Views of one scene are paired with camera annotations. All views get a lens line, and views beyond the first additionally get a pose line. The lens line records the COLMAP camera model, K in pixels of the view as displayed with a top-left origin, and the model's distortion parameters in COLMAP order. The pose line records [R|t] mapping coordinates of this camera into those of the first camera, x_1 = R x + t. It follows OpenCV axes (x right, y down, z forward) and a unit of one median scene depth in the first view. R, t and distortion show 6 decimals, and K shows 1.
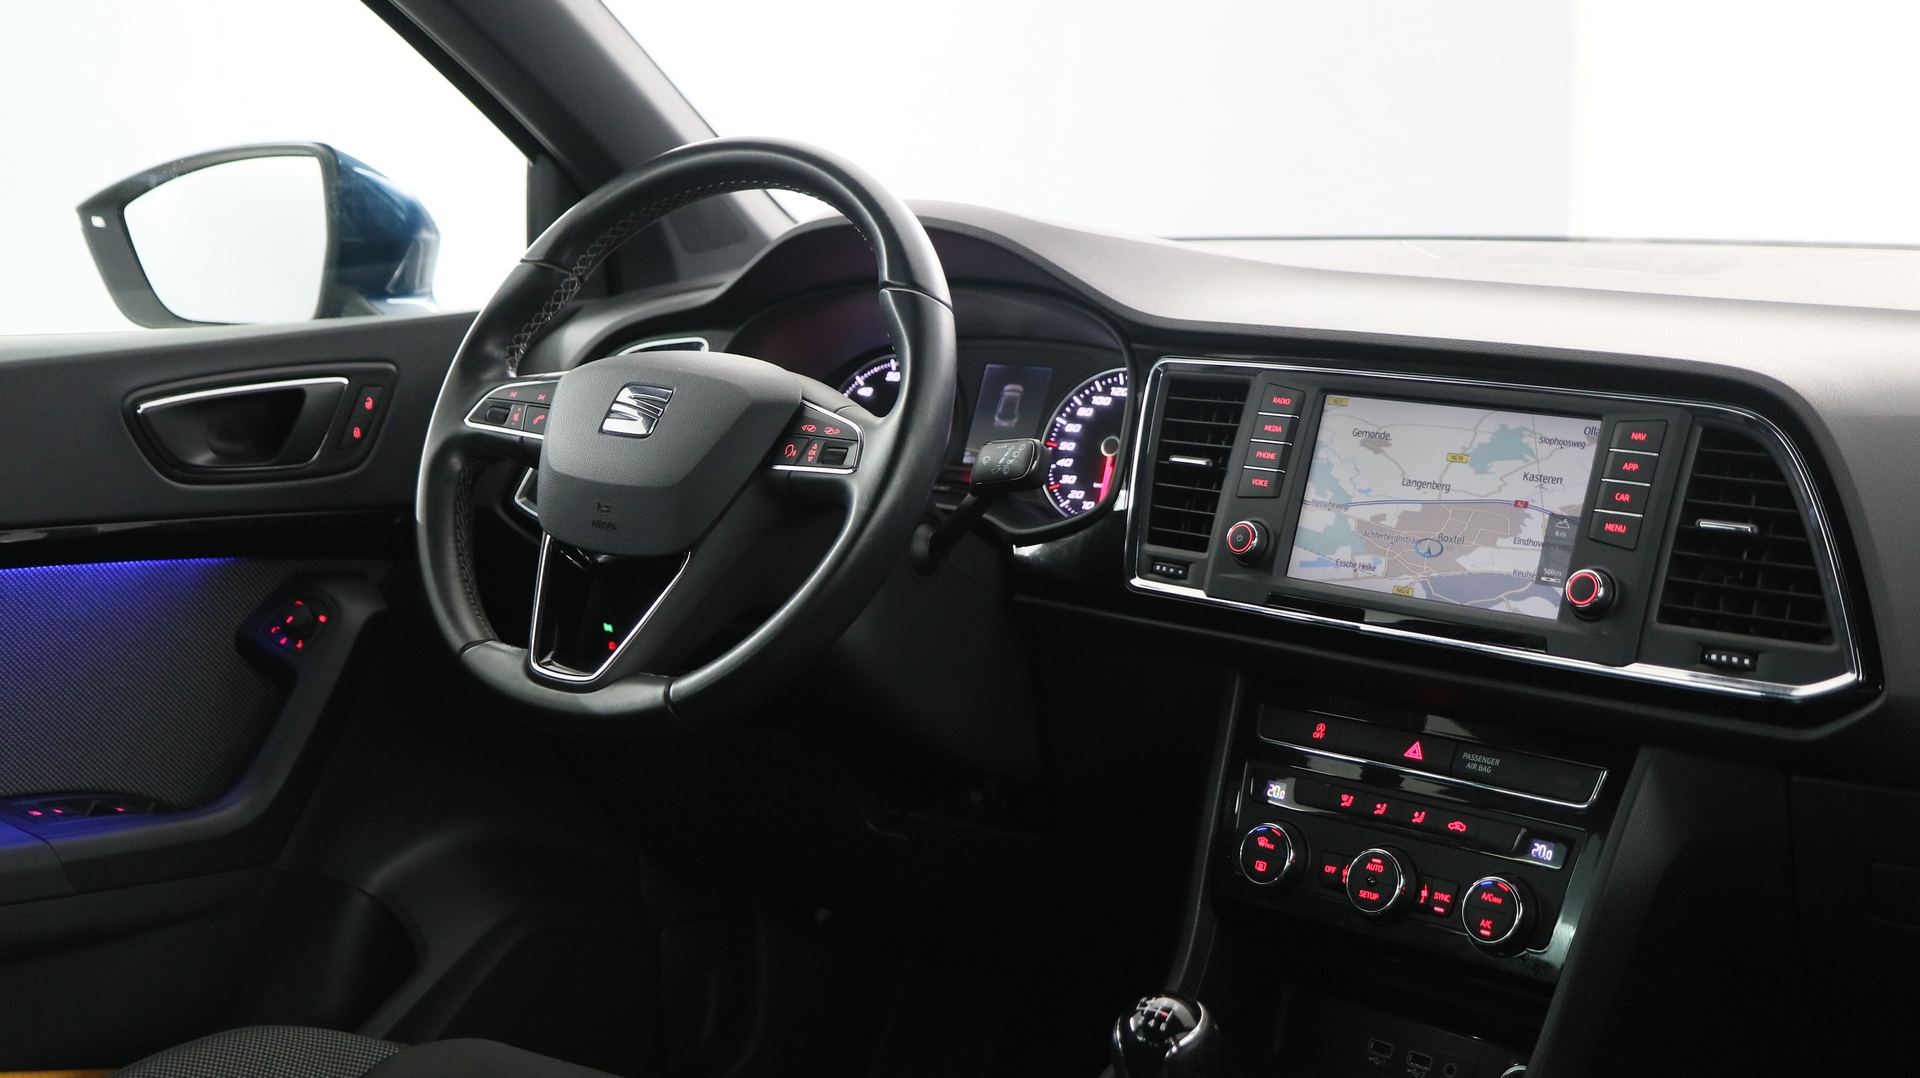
lens RADIAL K [[2515.6, 0, 979.3], [0, 2515.6, 547.6], [0, 0, 1]] dist [0.004854, 0.000000]
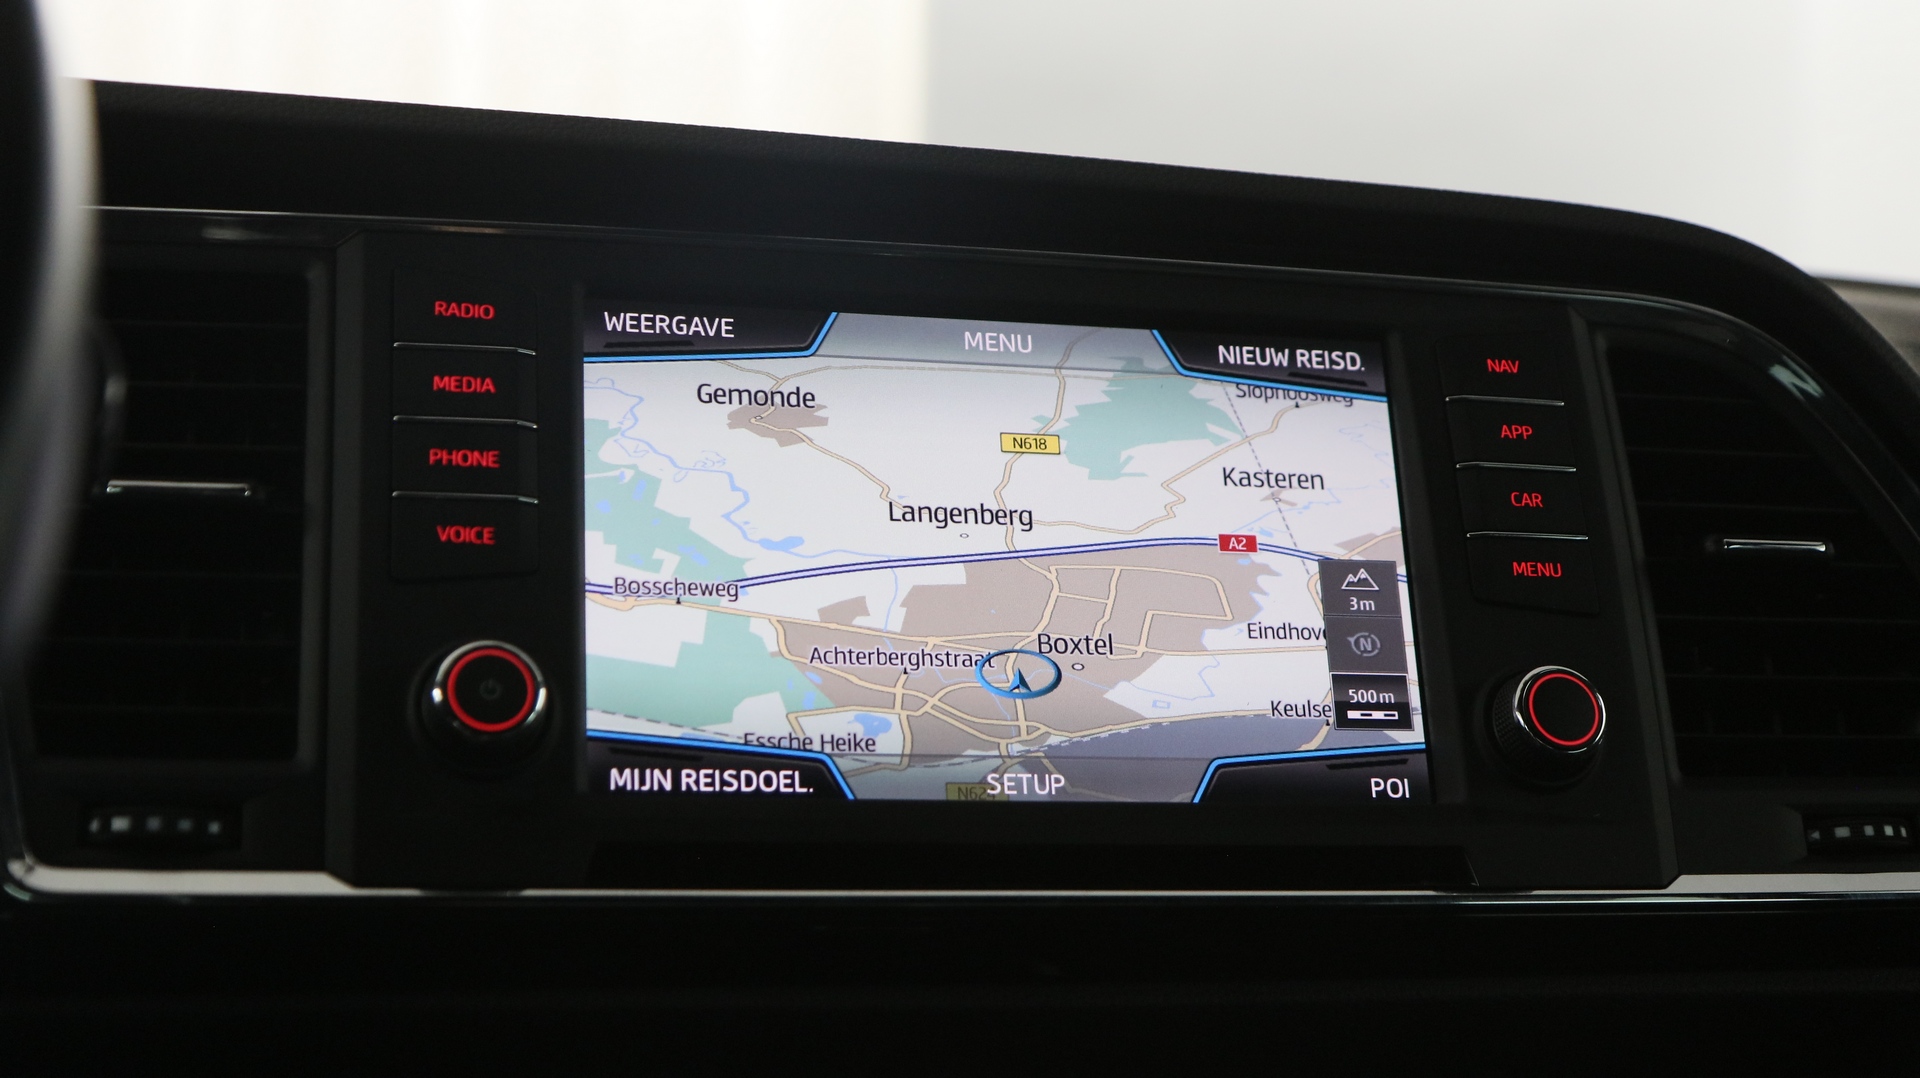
lens RADIAL K [[2832.0, 0, 959.8], [0, 2832.0, 530.4], [0, 0, 1]] dist [0.009759, 0.000000]
pose [[0.517638, 0.035522, 0.854862, -0.187039], [0.118862, 0.986464, -0.112964, 0.025500], [-0.847303, 0.160085, 0.506409, 0.773247]]
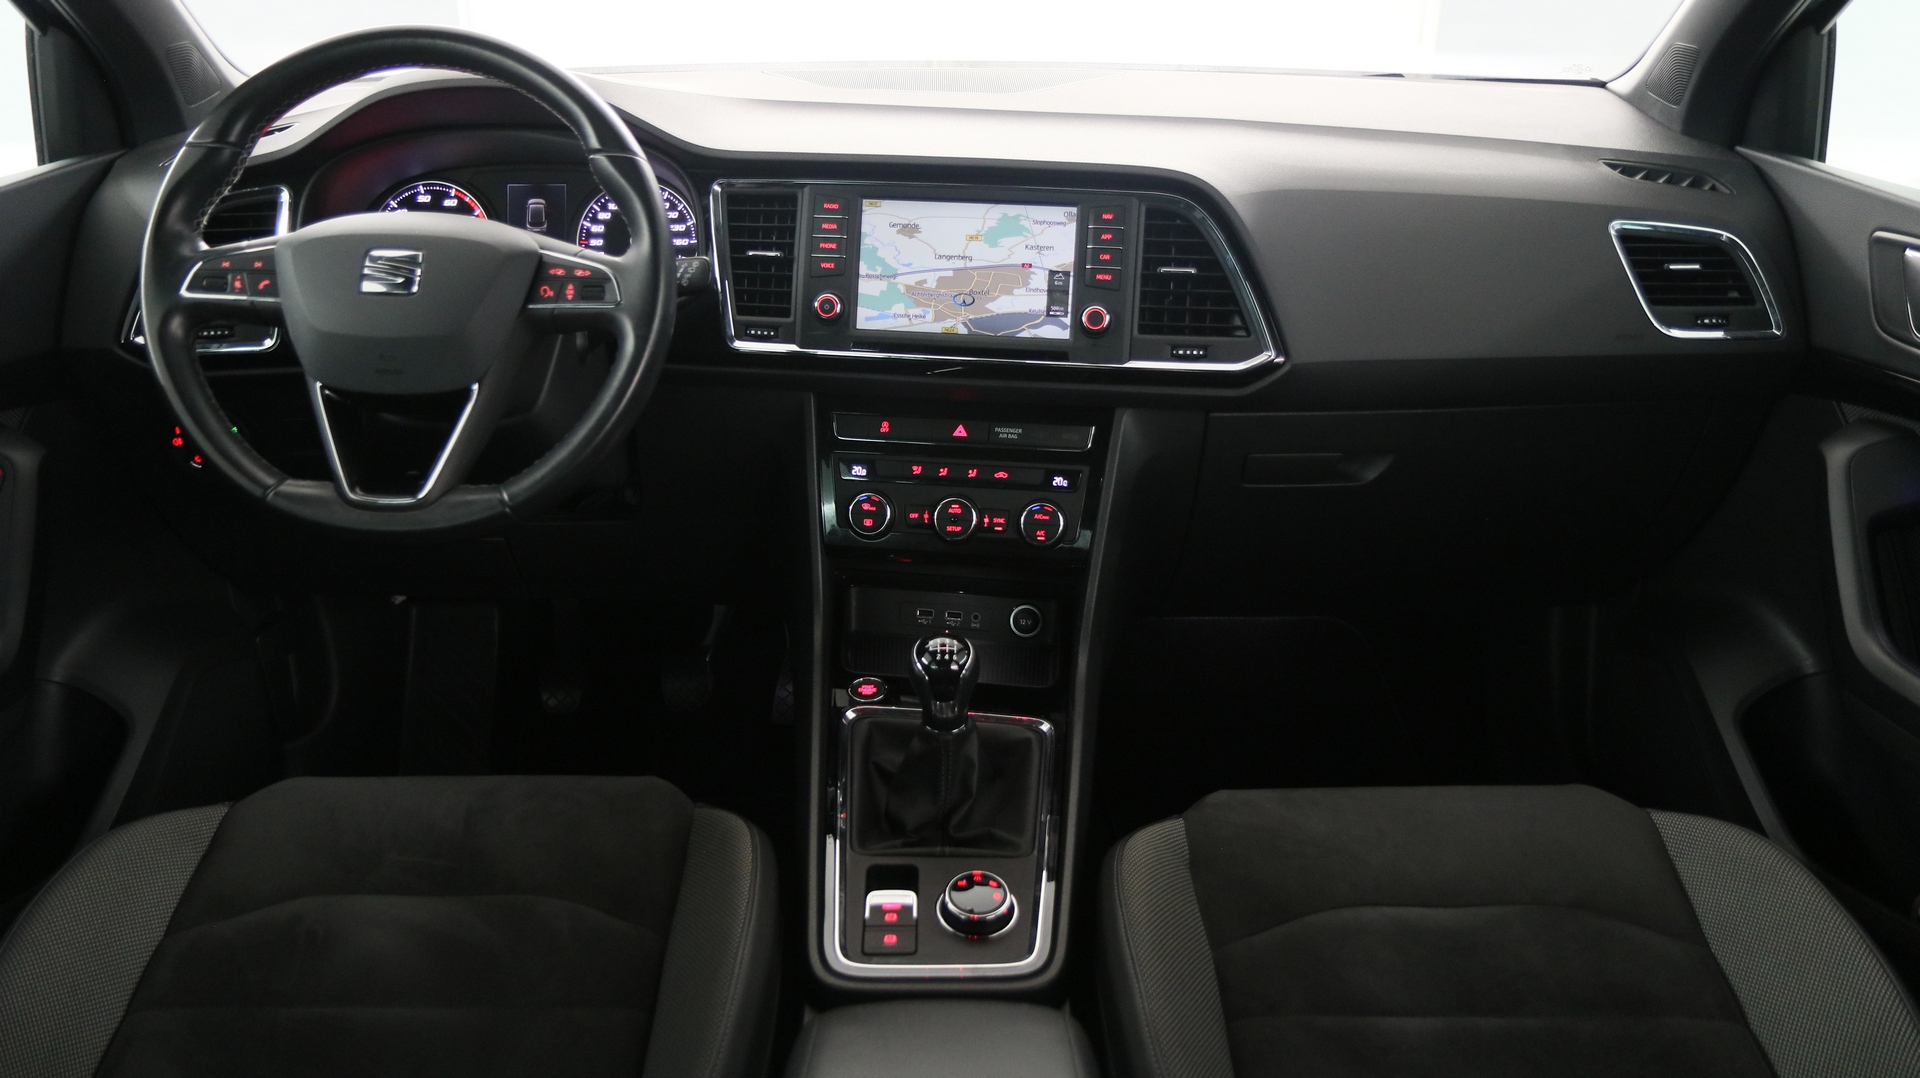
lens RADIAL K [[1469.2, 0, 946.2], [0, 1469.2, 538.4], [0, 0, 1]] dist [-0.010215, 0.010041]
pose [[0.811943, -0.225403, 0.538463, -0.333777], [0.092167, 0.960373, 0.263038, -0.094009], [-0.576415, -0.163943, 0.800543, 0.266590]]
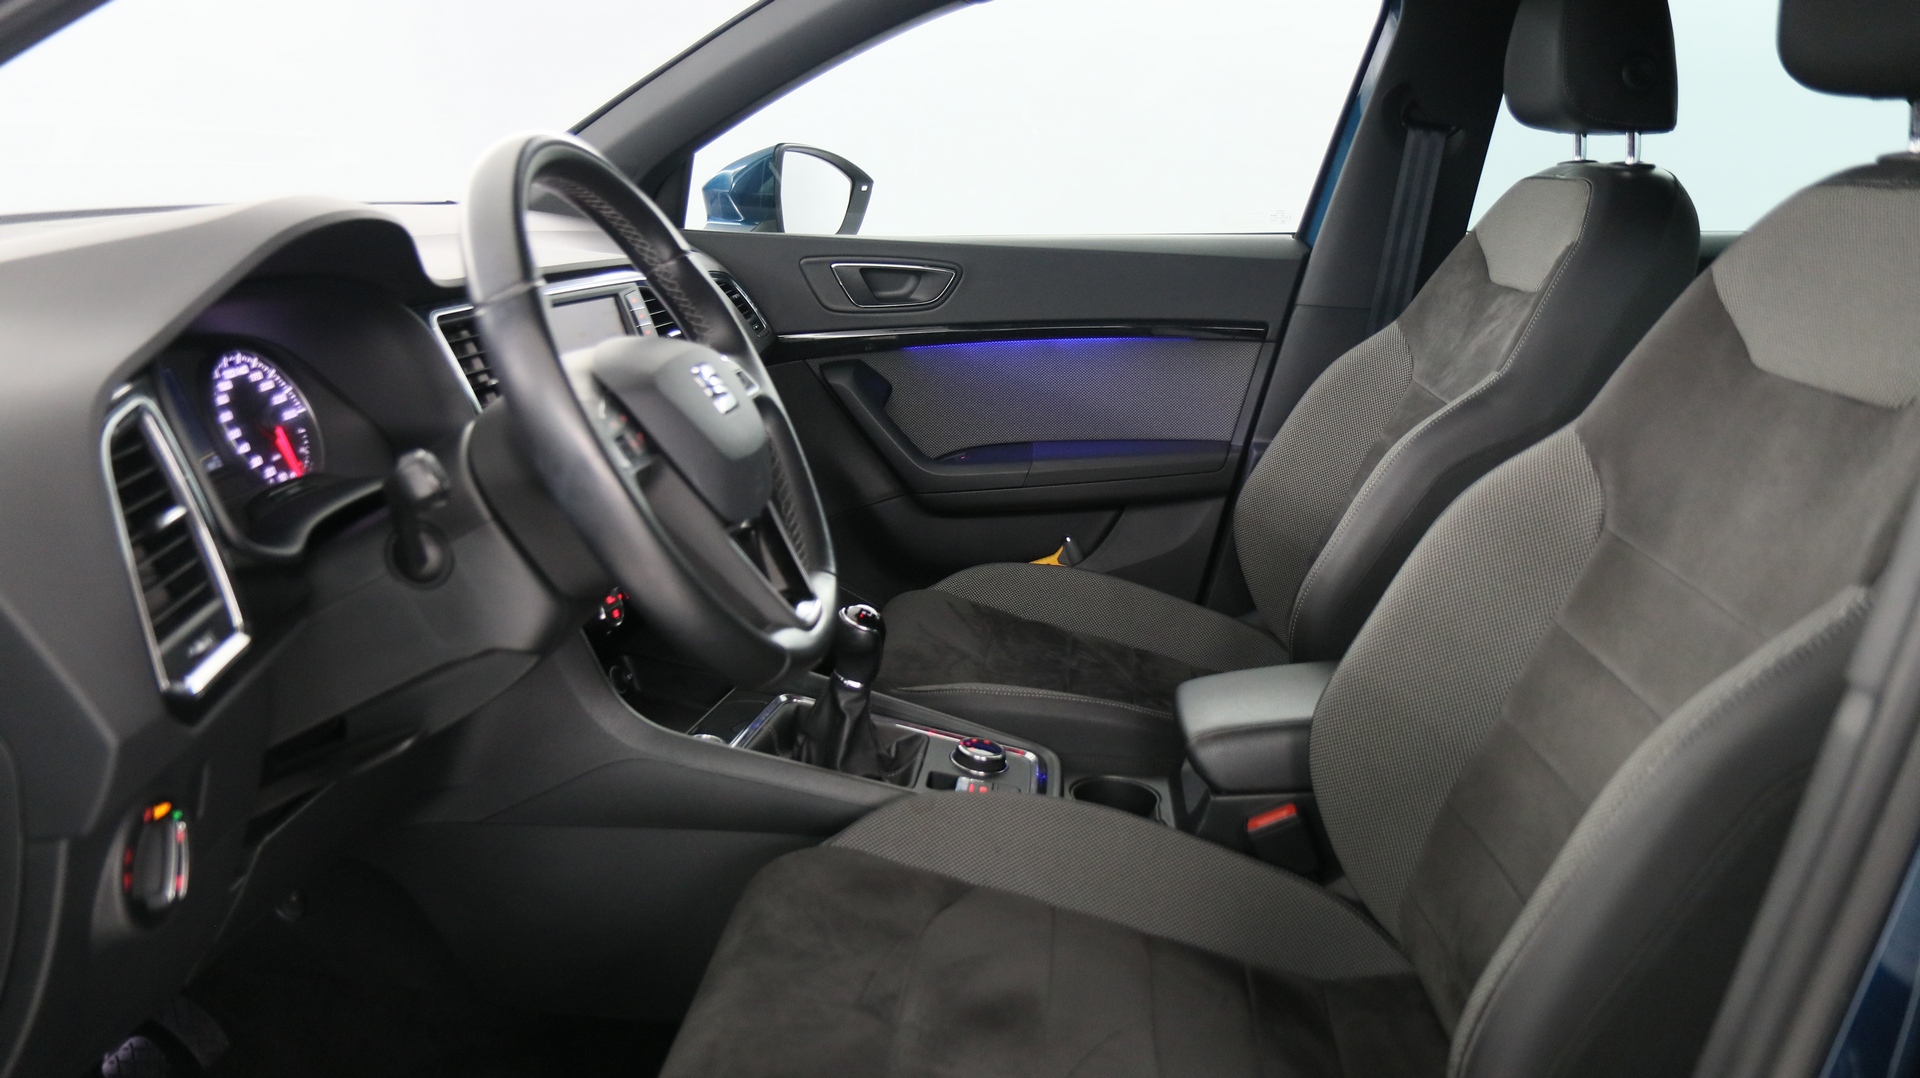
lens RADIAL K [[1469.2, 0, 965.6], [0, 1469.2, 530.9], [0, 0, 1]] dist [-0.010215, 0.010041]
pose [[-0.517124, -0.225959, 0.825545, -0.753273], [0.117986, 0.936496, 0.330234, -0.200150], [-0.847739, 0.268175, -0.457624, 1.239937]]
